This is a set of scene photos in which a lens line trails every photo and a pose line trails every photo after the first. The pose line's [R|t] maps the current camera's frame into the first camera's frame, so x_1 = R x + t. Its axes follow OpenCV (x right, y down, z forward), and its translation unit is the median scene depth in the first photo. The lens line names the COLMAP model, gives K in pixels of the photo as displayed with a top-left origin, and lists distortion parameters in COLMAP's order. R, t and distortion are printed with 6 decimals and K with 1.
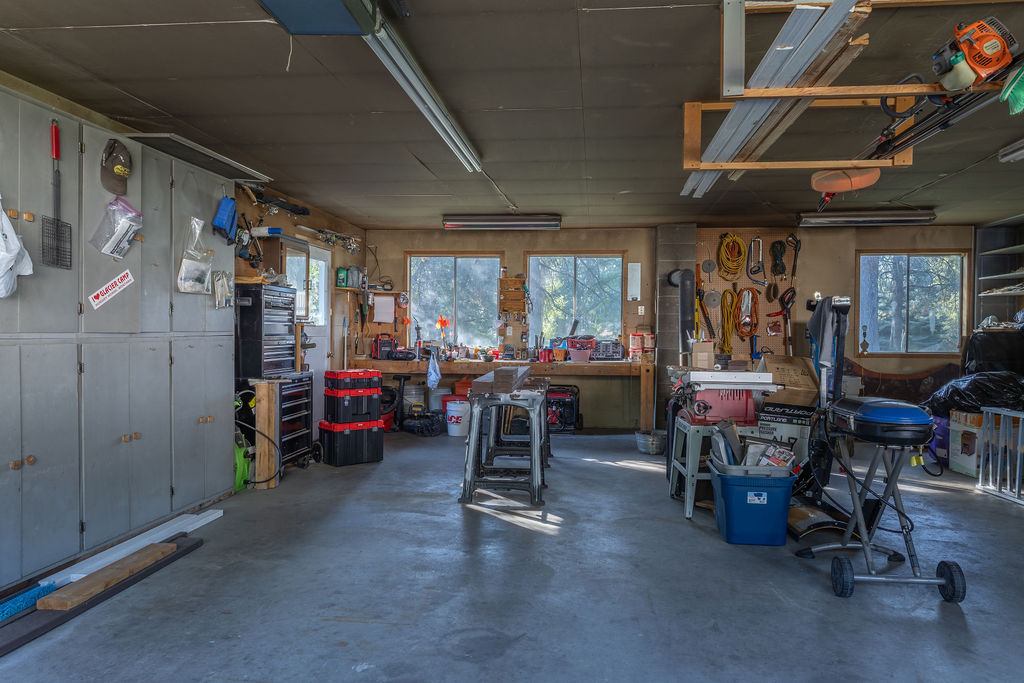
lens RADIAL K [[692.5, 0, 507.9], [0, 692.5, 346.2], [0, 0, 1]] dist [0.010903, -0.010429]
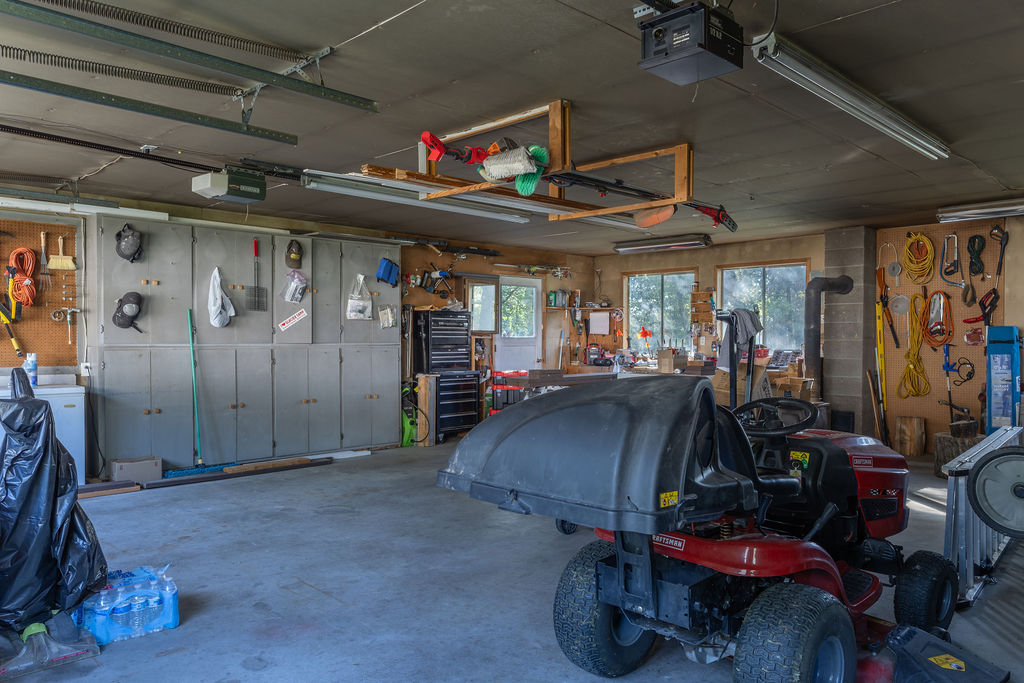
lens RADIAL K [[726.8, 0, 510.6], [0, 726.8, 363.6], [0, 0, 1]] dist [0.011886, -0.005942]
pose [[0.783869, 0.014915, -0.620747, 0.613251], [-0.009275, 0.999881, 0.012312, 0.003013], [0.620857, -0.003894, 0.783914, -0.094414]]
